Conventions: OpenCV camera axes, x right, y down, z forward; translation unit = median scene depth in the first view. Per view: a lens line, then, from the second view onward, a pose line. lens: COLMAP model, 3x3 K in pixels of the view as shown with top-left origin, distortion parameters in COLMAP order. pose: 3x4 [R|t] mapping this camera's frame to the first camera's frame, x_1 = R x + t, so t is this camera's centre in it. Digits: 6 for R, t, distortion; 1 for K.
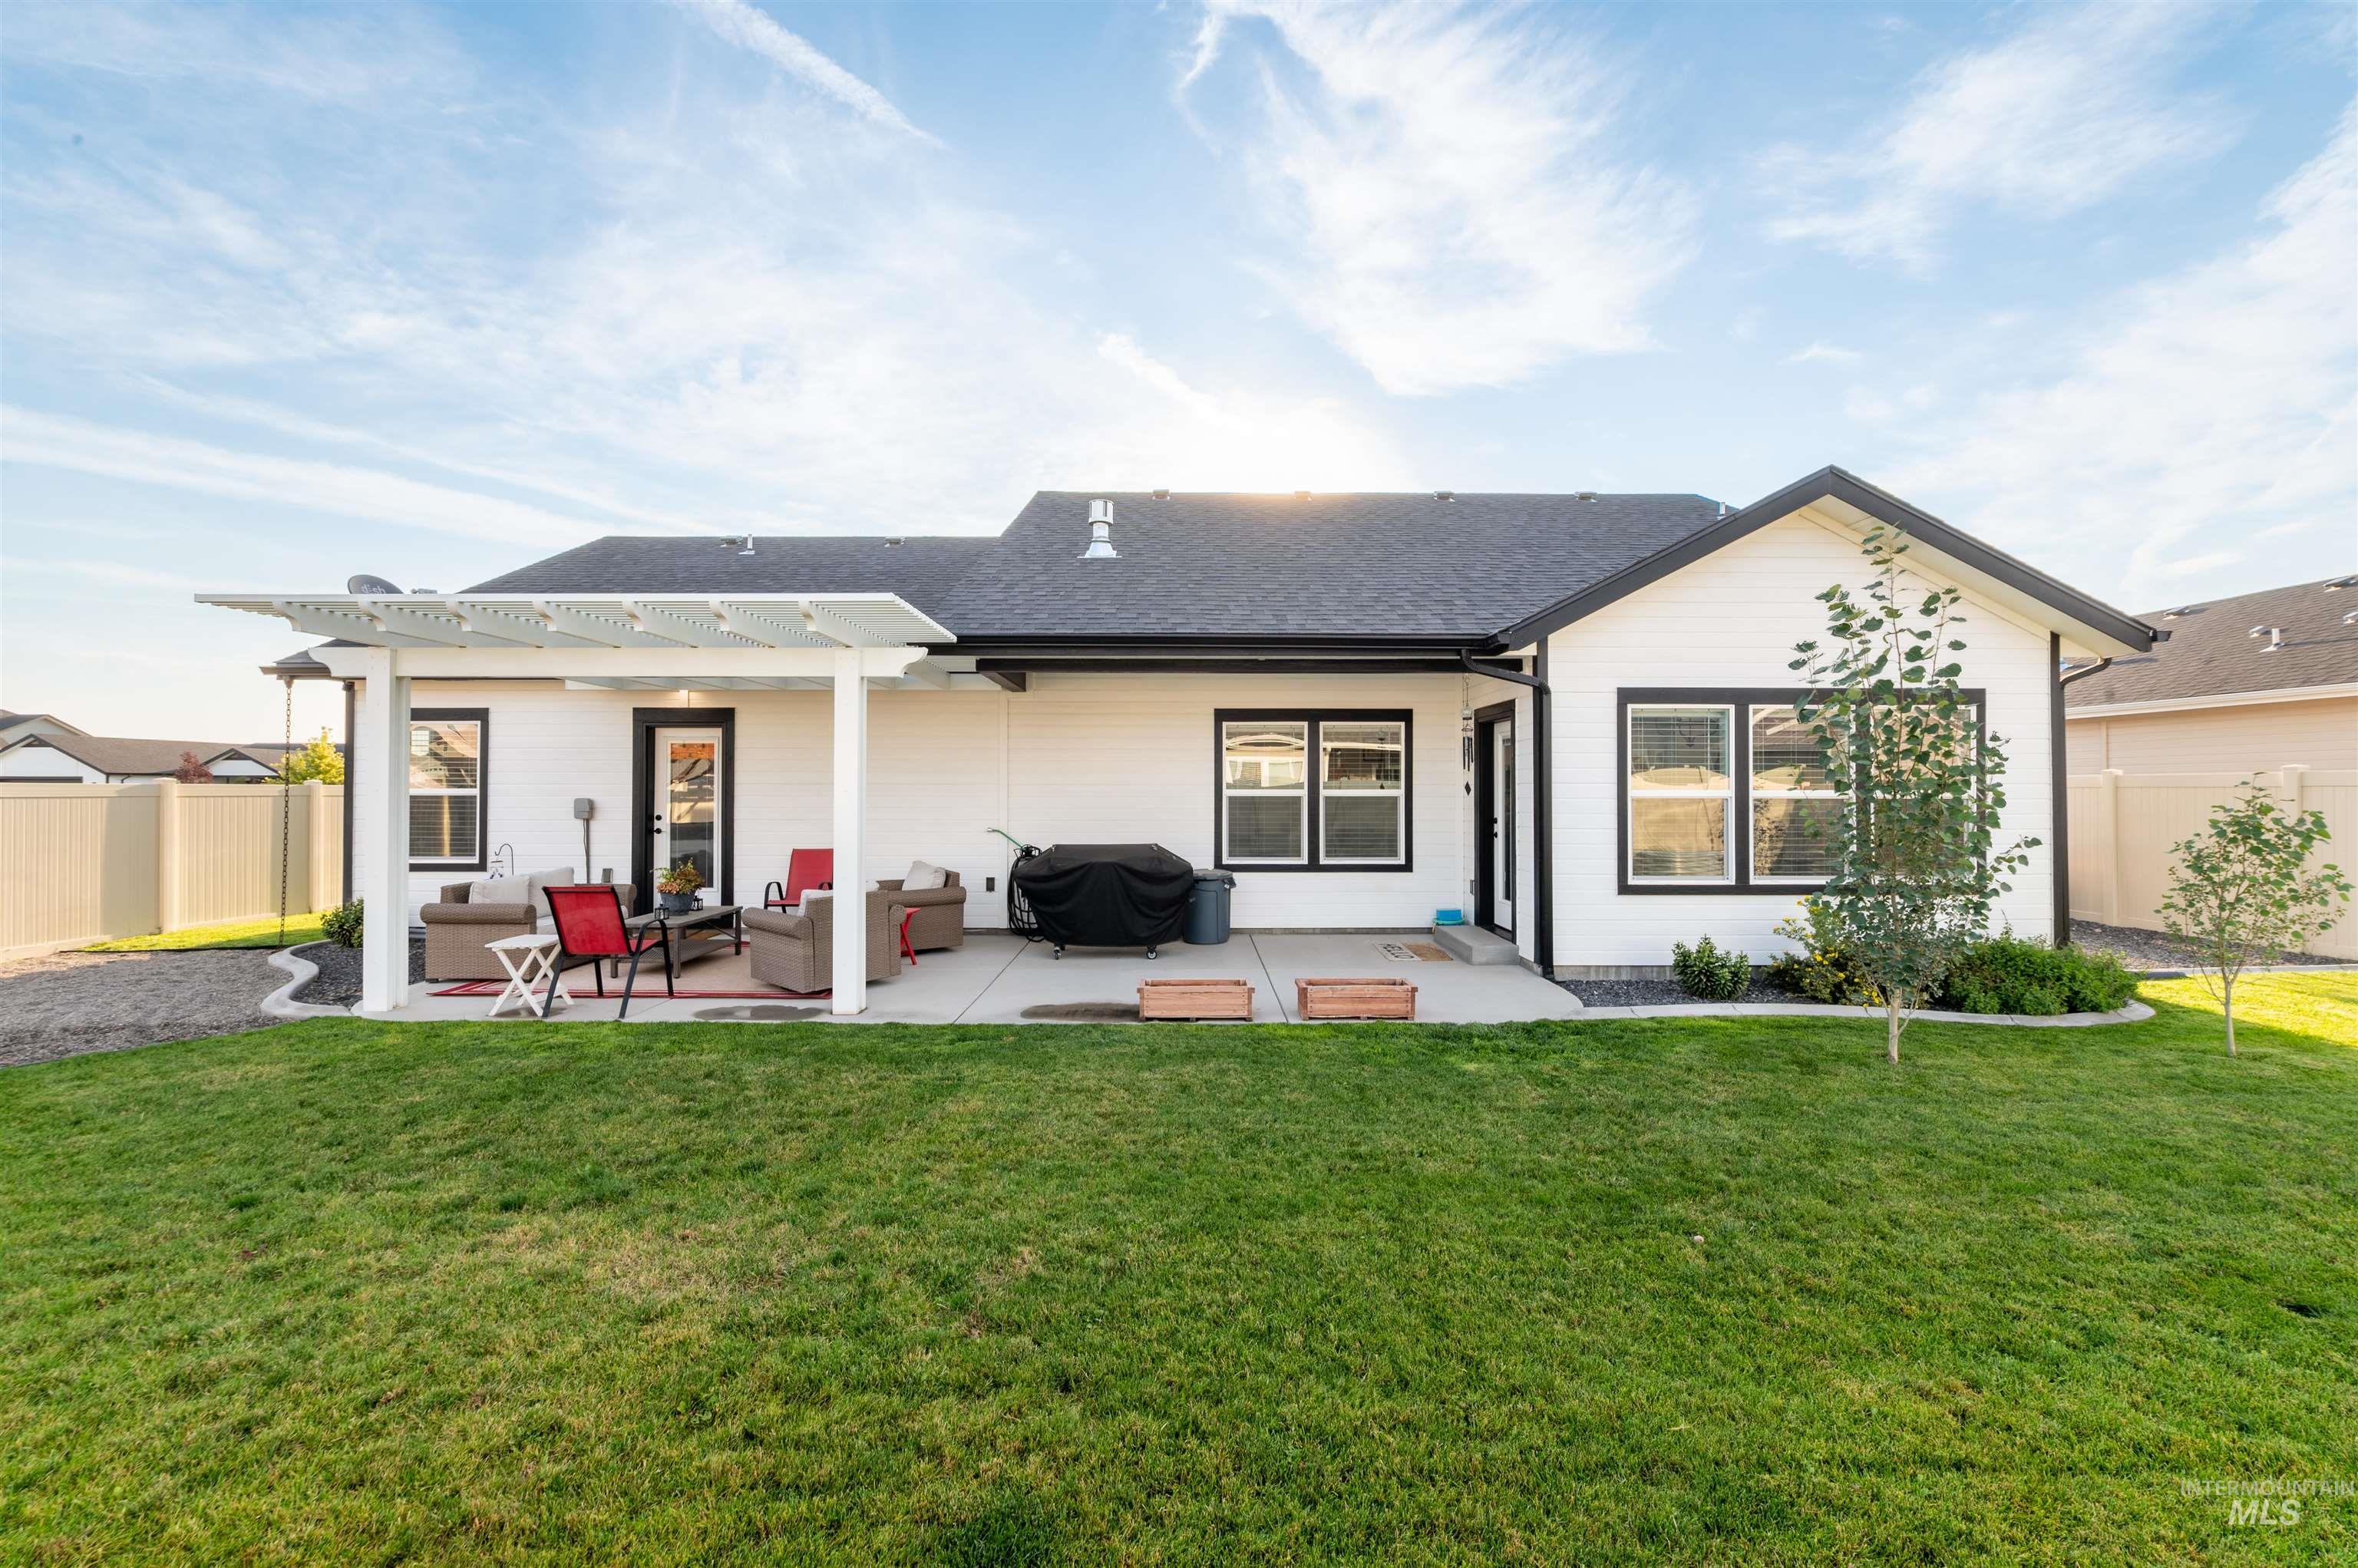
lens RADIAL K [[941.7, 0, 1177.5], [0, 941.7, 786.4], [0, 0, 1]] dist [-0.015694, -0.000570]
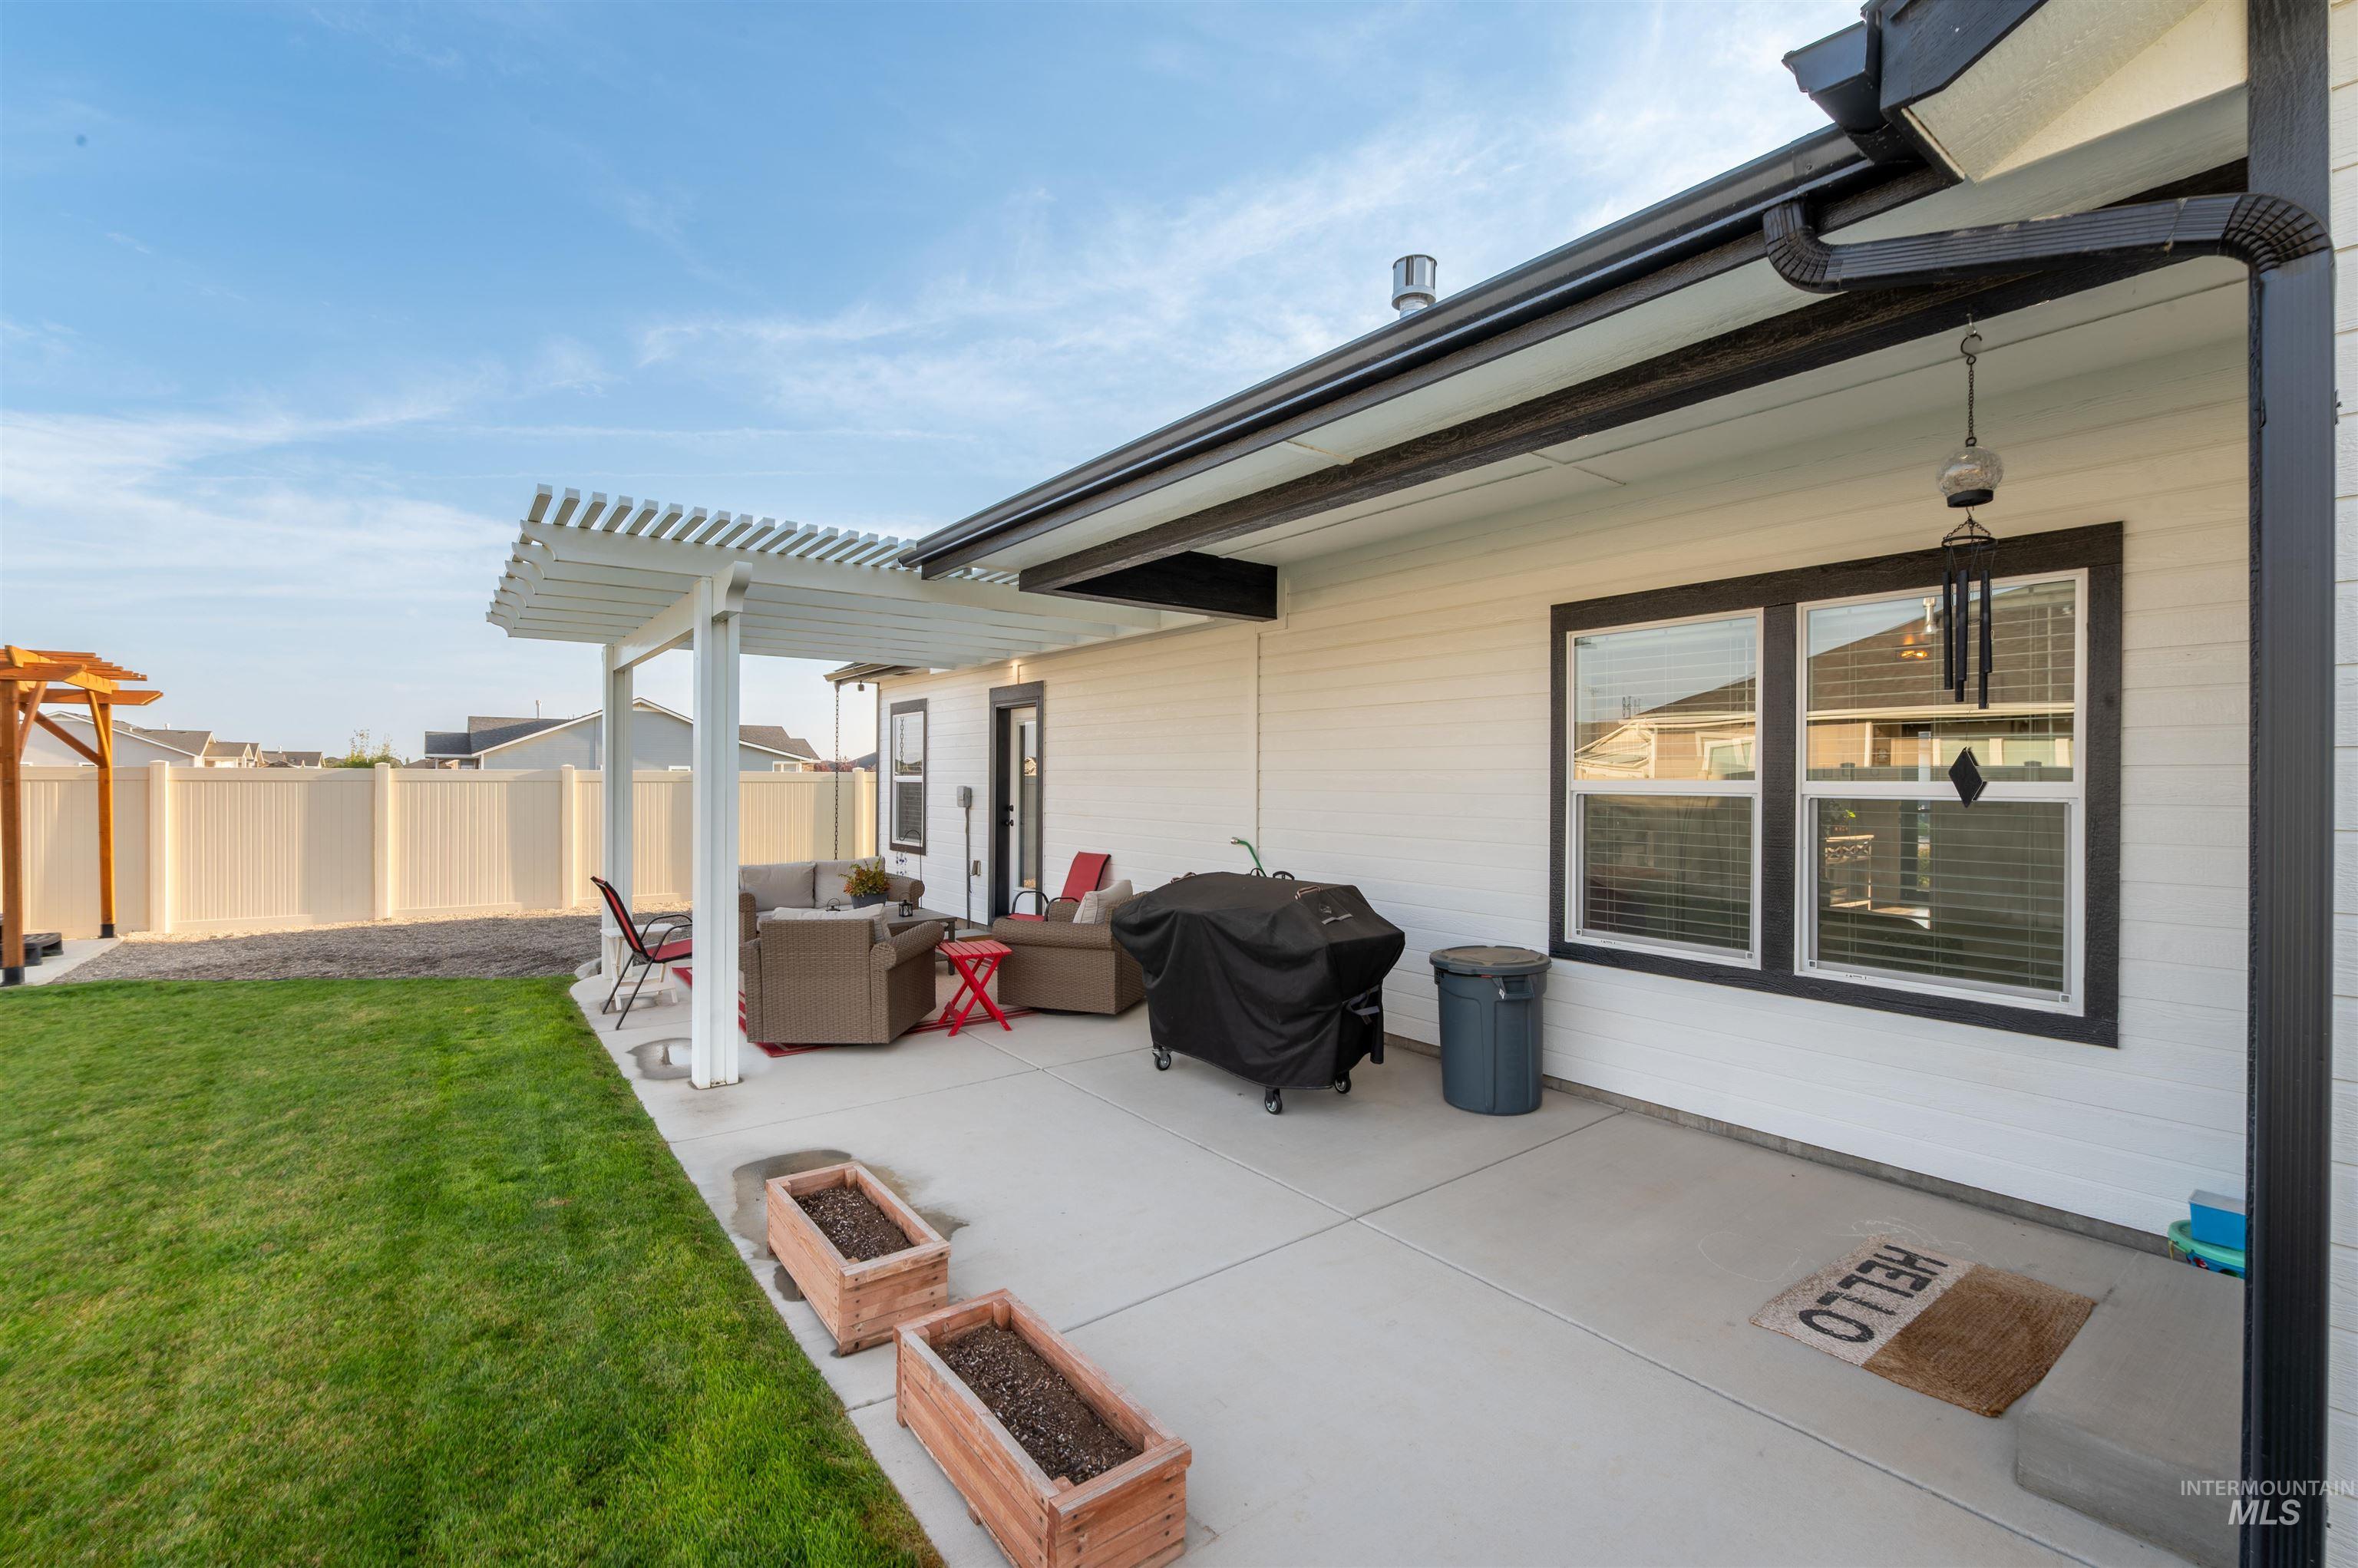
lens RADIAL K [[1020.8, 0, 1181.4], [0, 1020.8, 776.3], [0, 0, 1]] dist [-0.013028, -0.000006]
pose [[0.594012, 0.002377, -0.804452, 0.335423], [-0.000703, 0.999997, 0.002436, 0.000614], [0.804456, -0.000881, 0.594012, 0.555300]]
